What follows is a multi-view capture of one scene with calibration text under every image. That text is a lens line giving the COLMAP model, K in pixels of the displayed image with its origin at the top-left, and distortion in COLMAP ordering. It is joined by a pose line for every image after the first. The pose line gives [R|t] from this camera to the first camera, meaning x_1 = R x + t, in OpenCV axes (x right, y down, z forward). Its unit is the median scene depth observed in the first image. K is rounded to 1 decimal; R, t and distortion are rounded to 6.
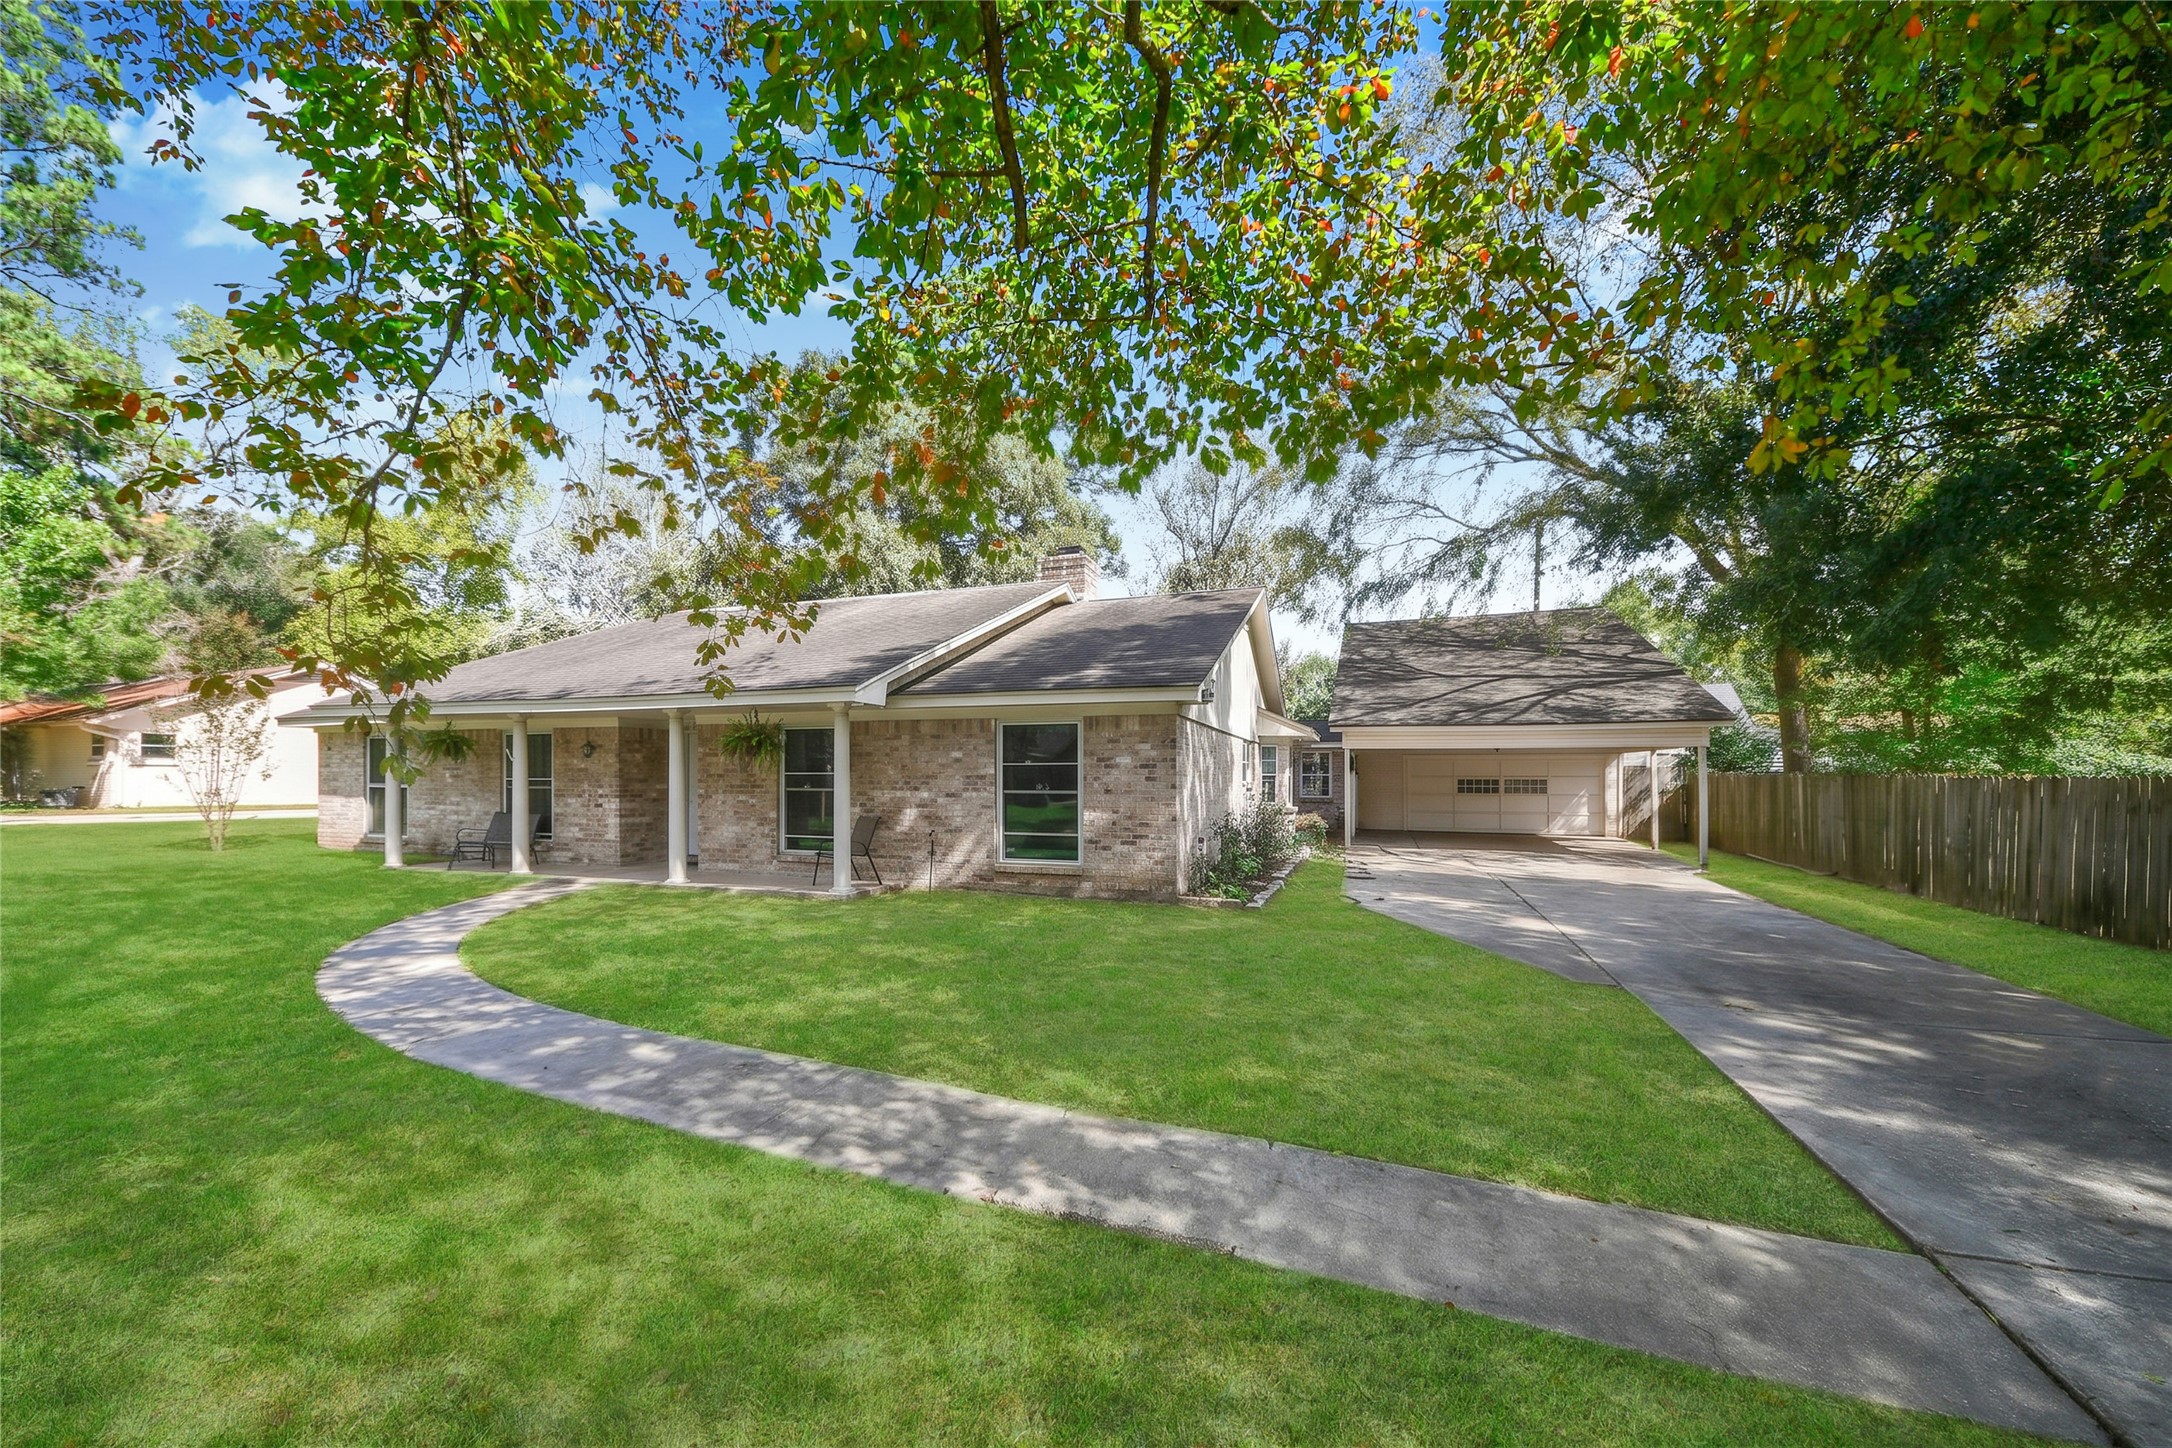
lens RADIAL K [[788.2, 0, 1080.5], [0, 788.2, 778.8], [0, 0, 1]] dist [0.000180, 0.000011]
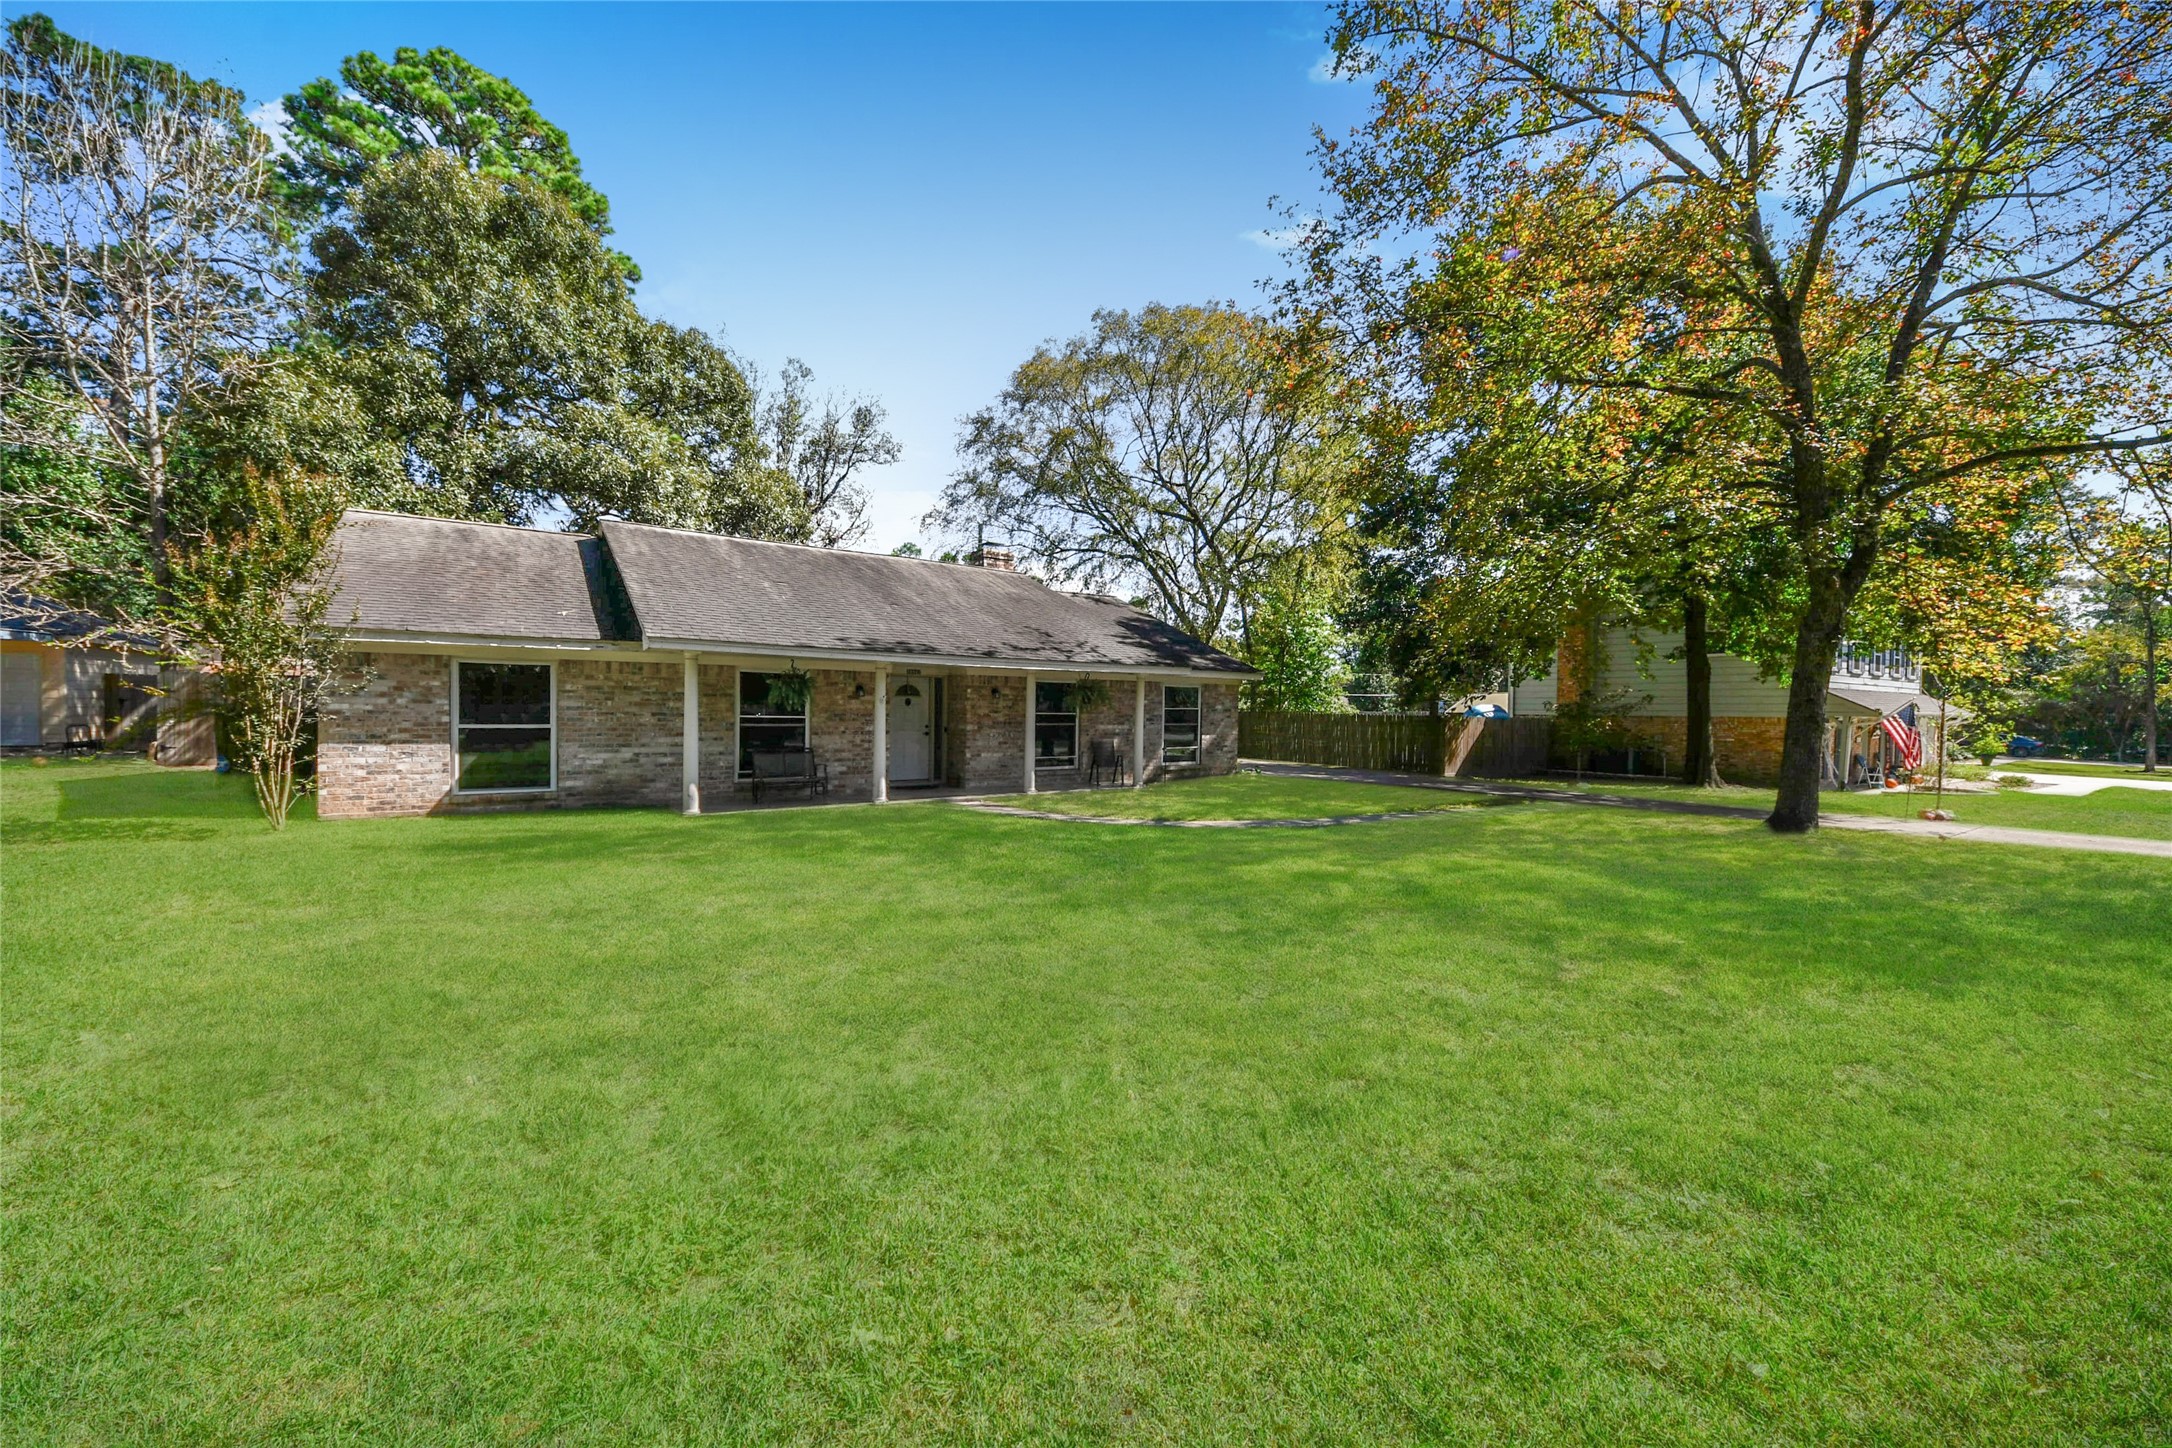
lens RADIAL K [[807.7, 0, 1086.0], [0, 807.7, 724.0], [0, 0, 1]] dist [-0.000544, -0.014275]
pose [[0.582304, -0.012715, 0.812871, -1.487322], [-0.010021, 0.999689, 0.022816, -0.021565], [-0.812909, -0.021432, 0.581996, 0.086008]]
